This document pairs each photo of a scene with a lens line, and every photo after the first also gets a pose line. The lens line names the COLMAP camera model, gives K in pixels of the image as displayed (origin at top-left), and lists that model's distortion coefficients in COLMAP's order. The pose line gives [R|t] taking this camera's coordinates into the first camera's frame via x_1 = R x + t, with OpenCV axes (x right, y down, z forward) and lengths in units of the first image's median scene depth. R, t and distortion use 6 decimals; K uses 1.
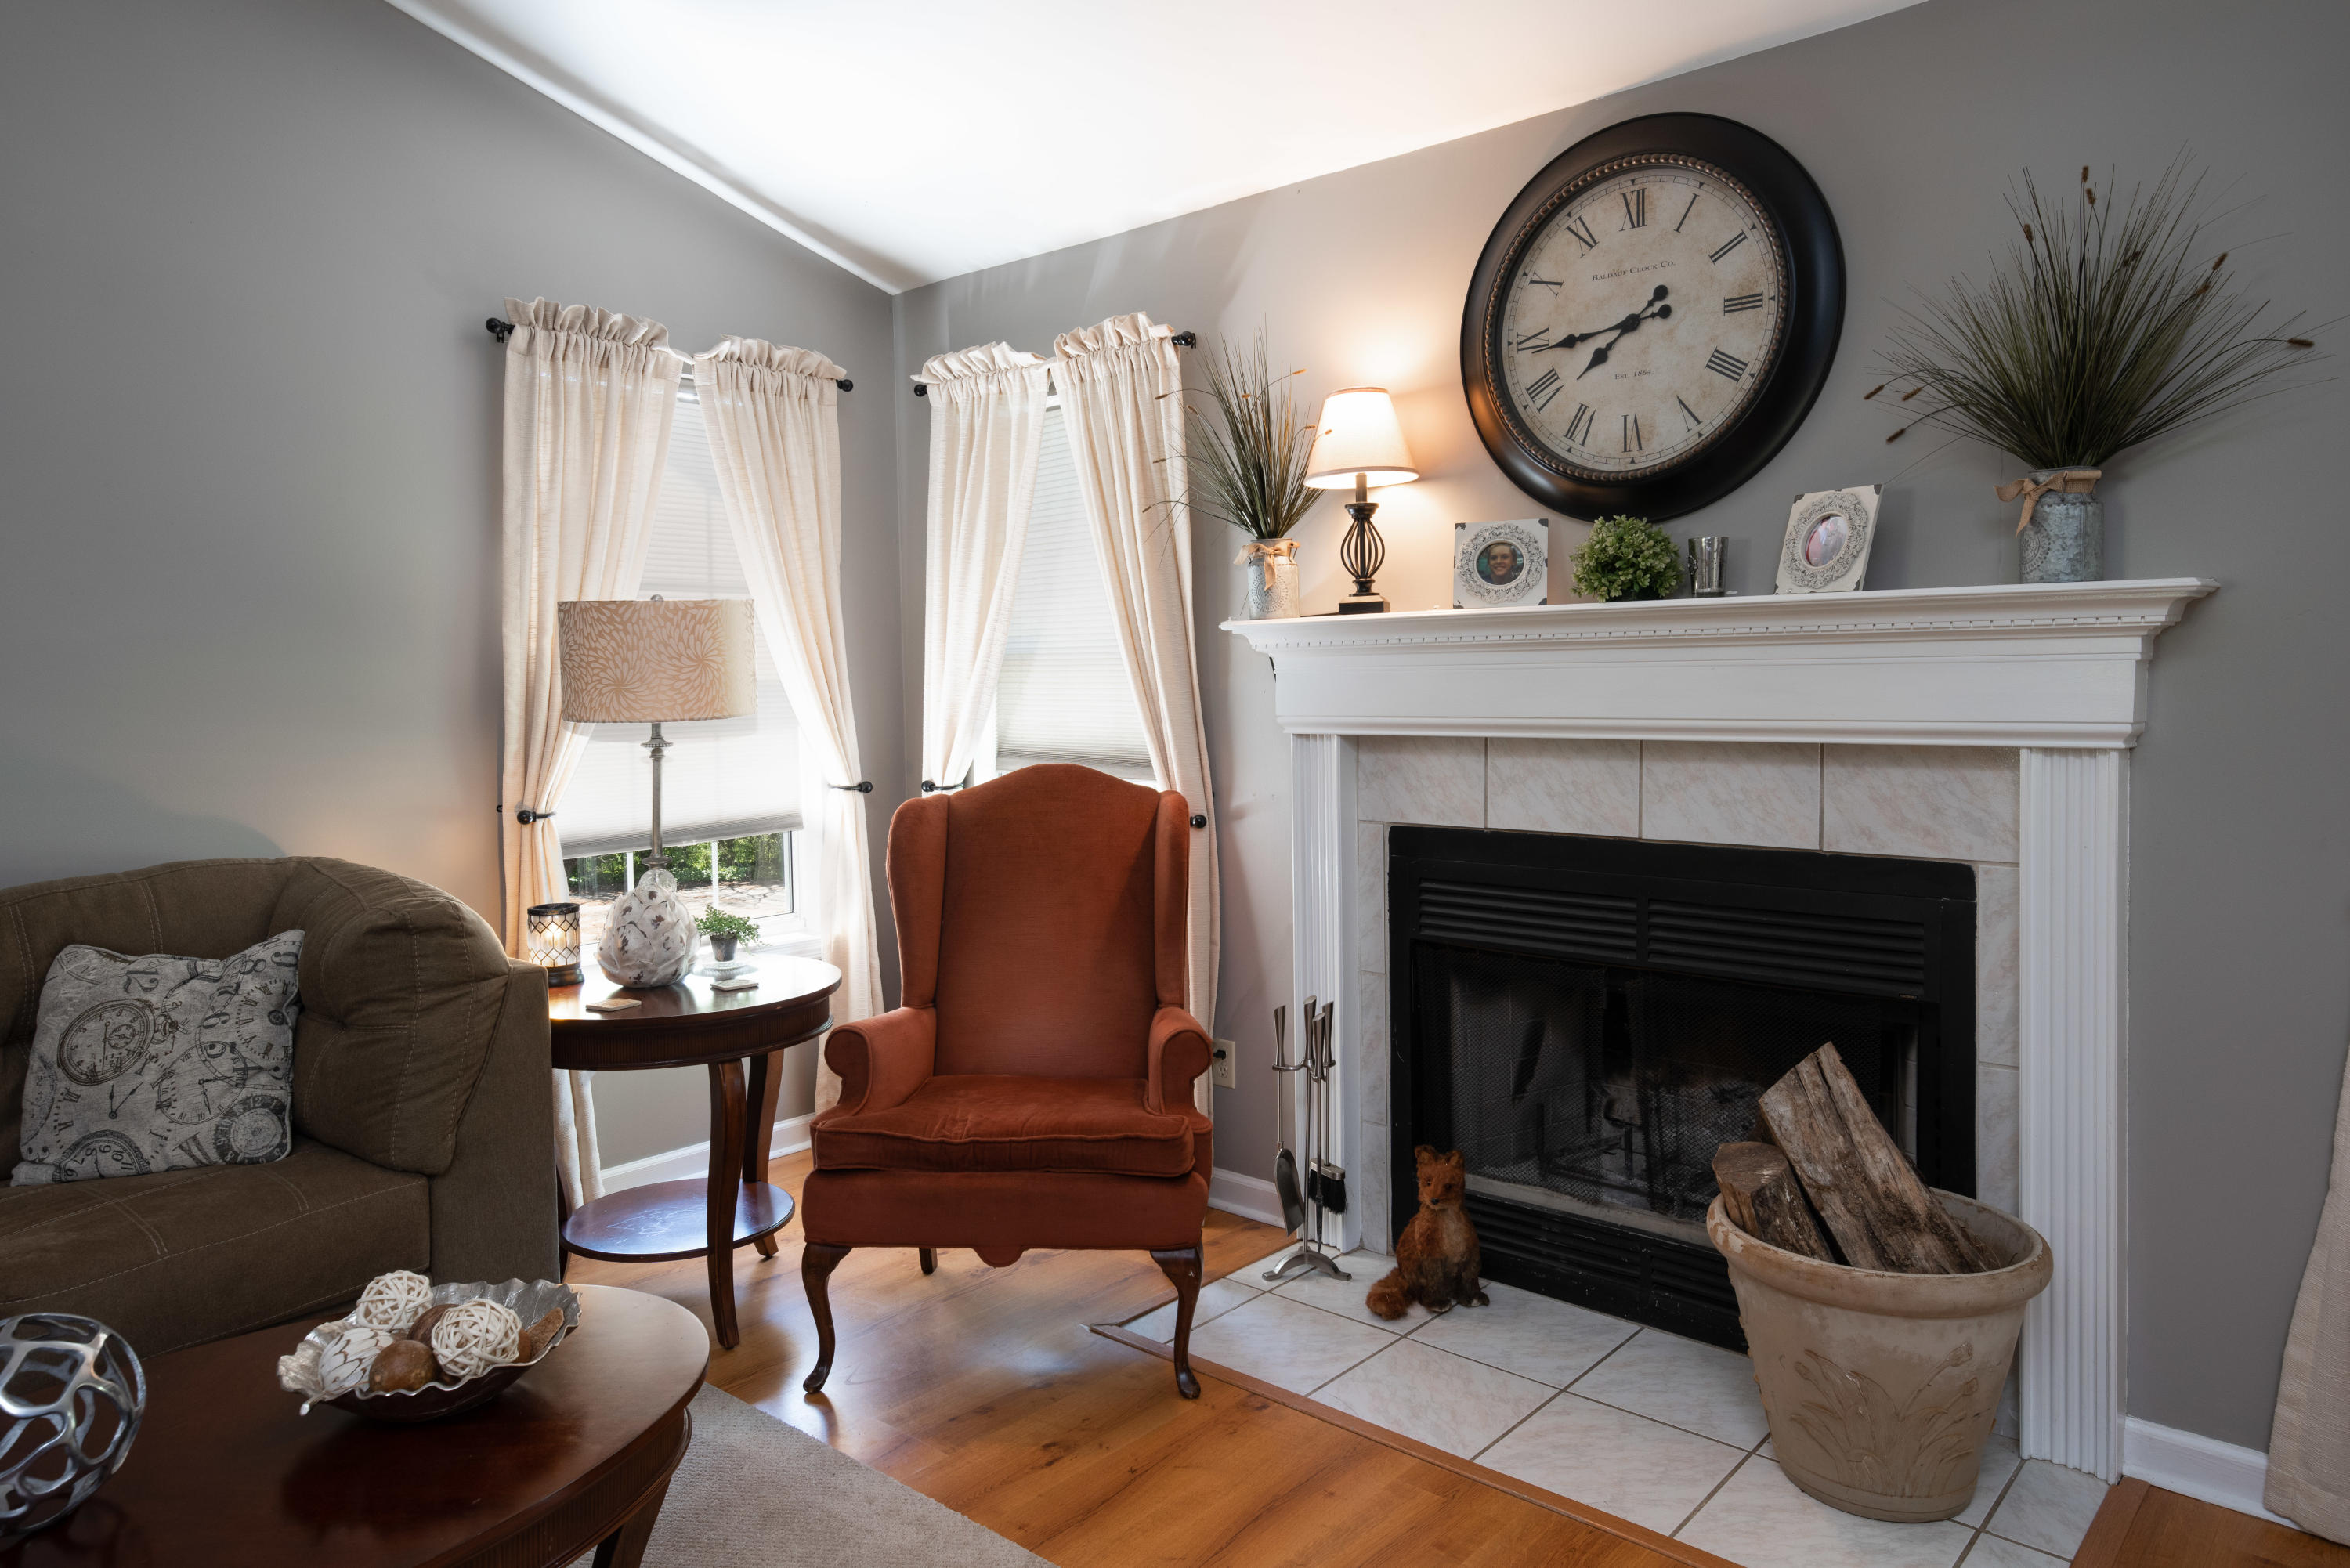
lens RADIAL K [[1524.5, 0, 1181.4], [0, 1524.5, 733.7], [0, 0, 1]] dist [0.020116, -0.001680]
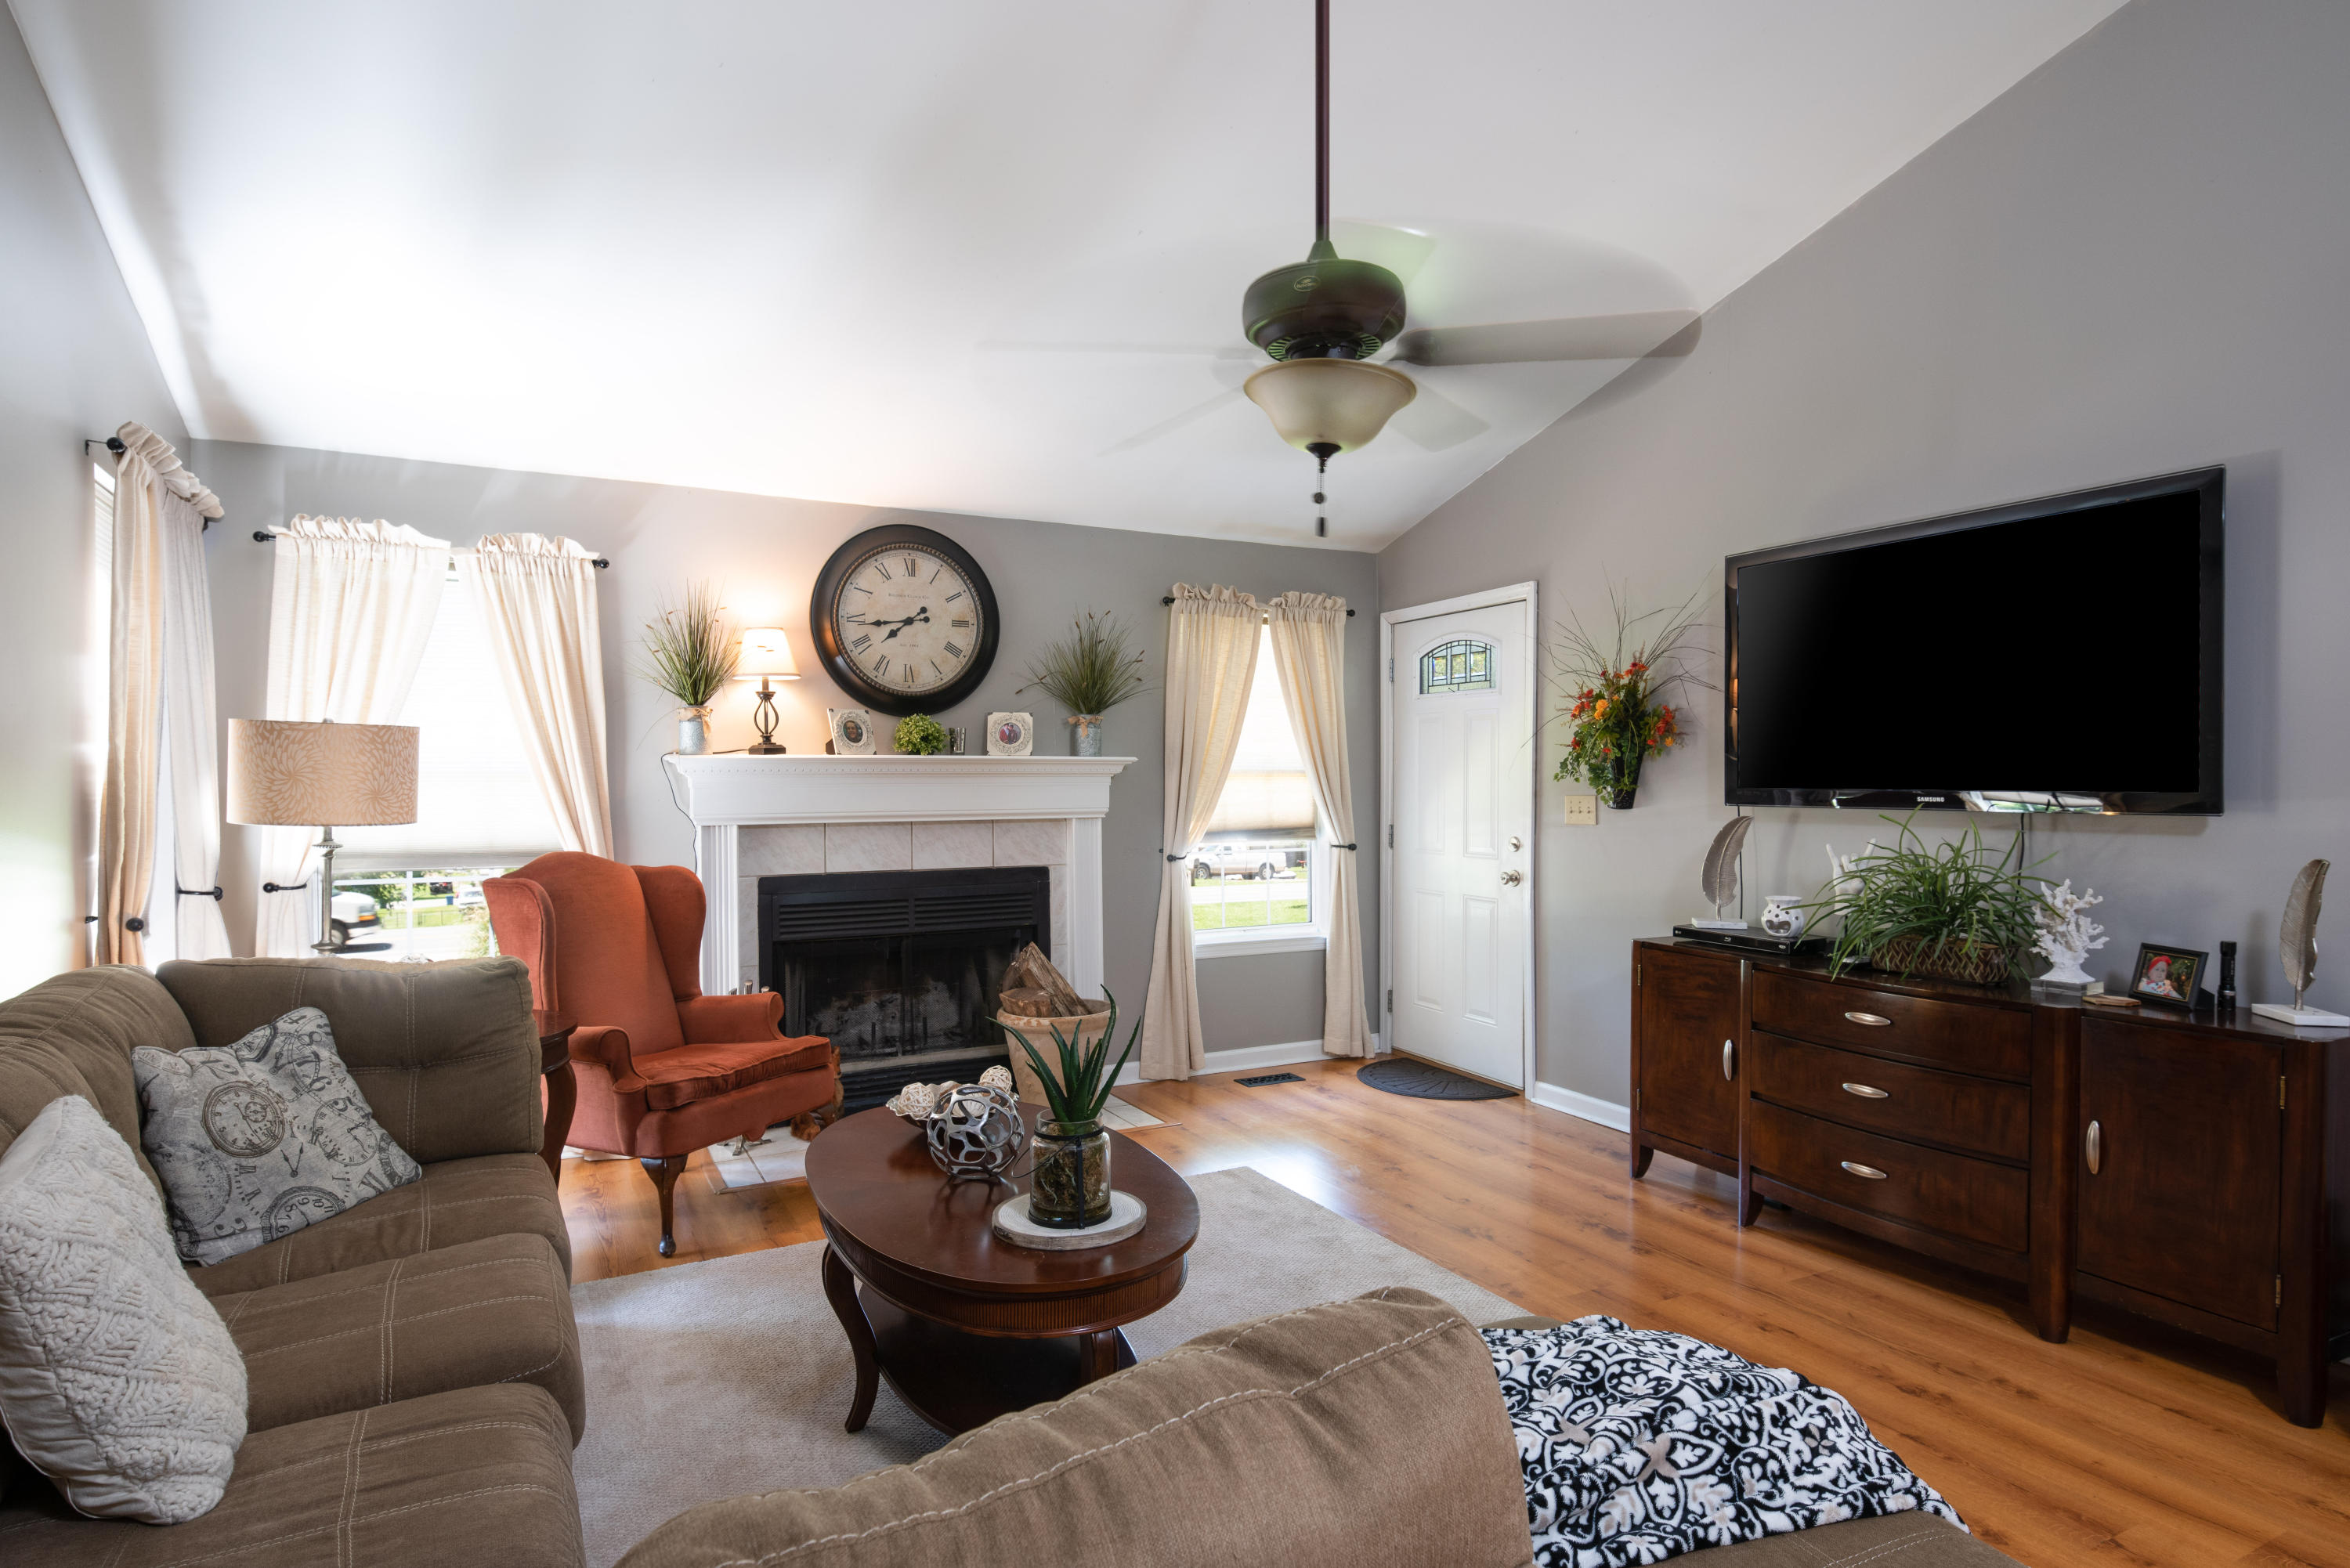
lens RADIAL K [[1270.7, 0, 1211.5], [0, 1270.7, 788.8], [0, 0, 1]] dist [0.000499, -0.000232]
pose [[0.336449, 0.006694, 0.941678, -1.168189], [0.037151, 0.999102, -0.020376, 0.009633], [-0.940969, 0.041840, 0.335898, 0.041965]]
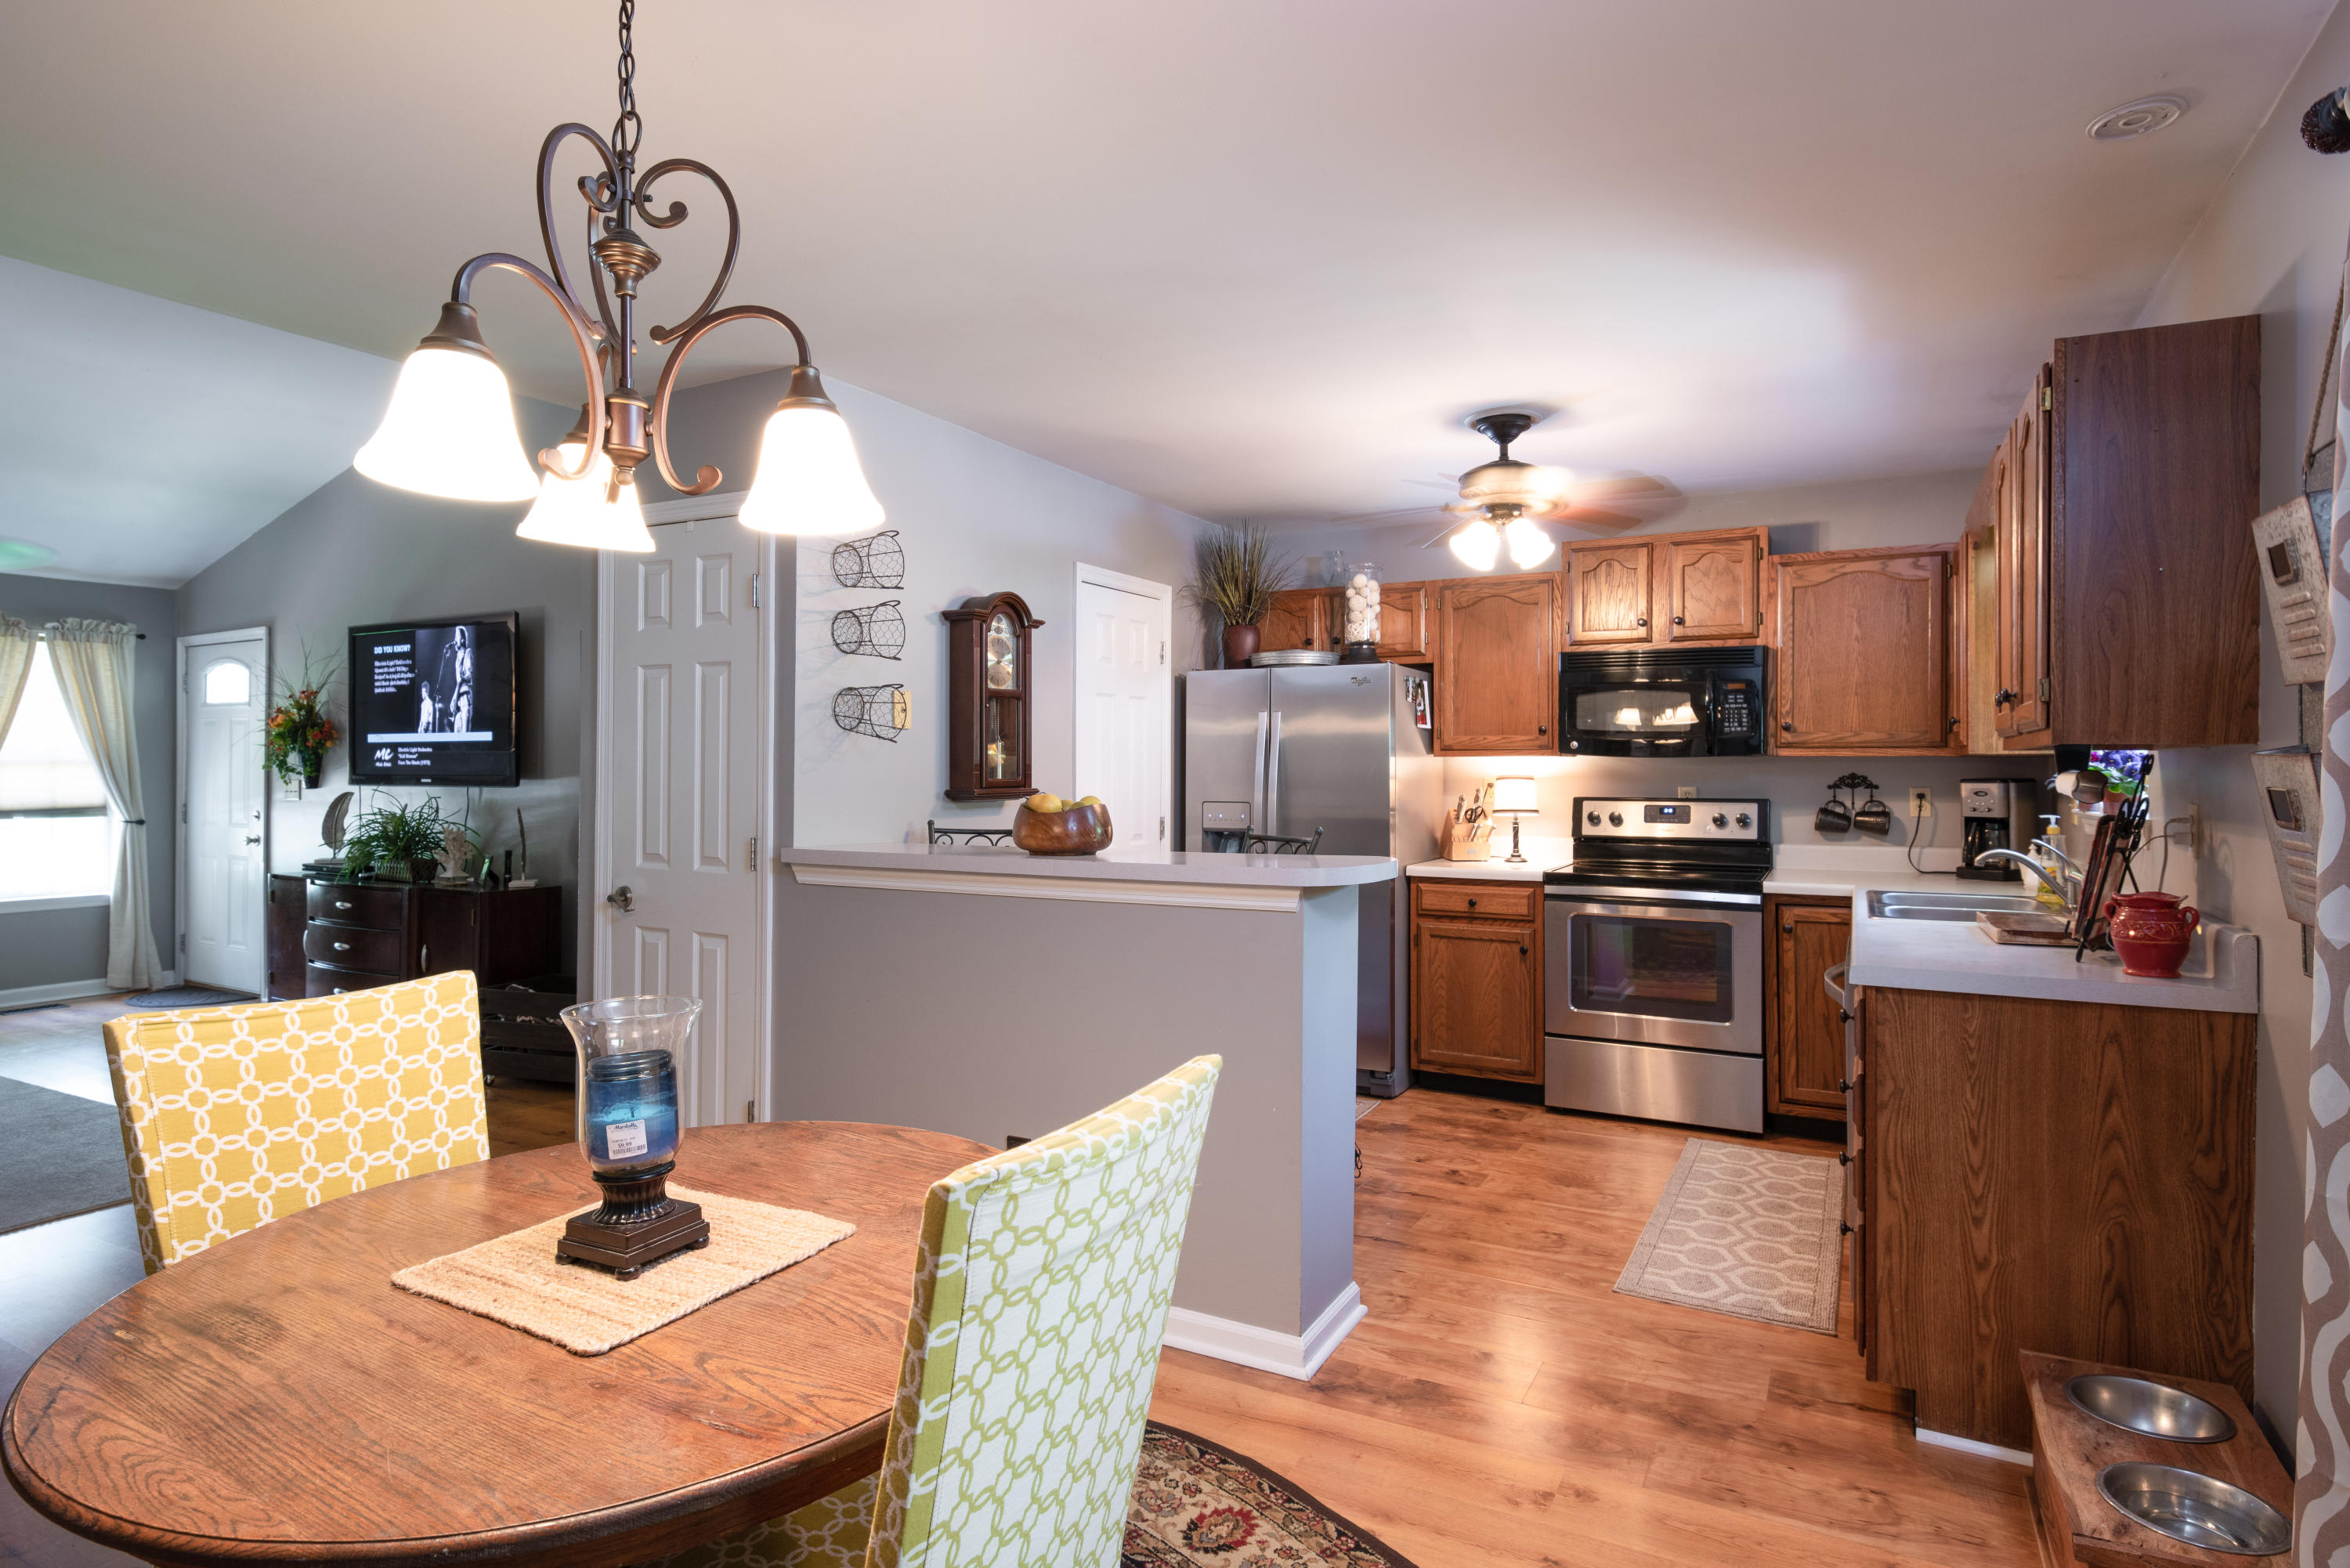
lens RADIAL K [[1246.5, 0, 1161.8], [0, 1246.5, 764.6], [0, 0, 1]] dist [-0.002192, -0.000547]
pose [[-0.216129, 0.017851, 0.976202, -2.069792], [0.043781, 0.999004, -0.008574, 0.065060], [-0.975383, 0.040886, -0.216695, -0.945874]]
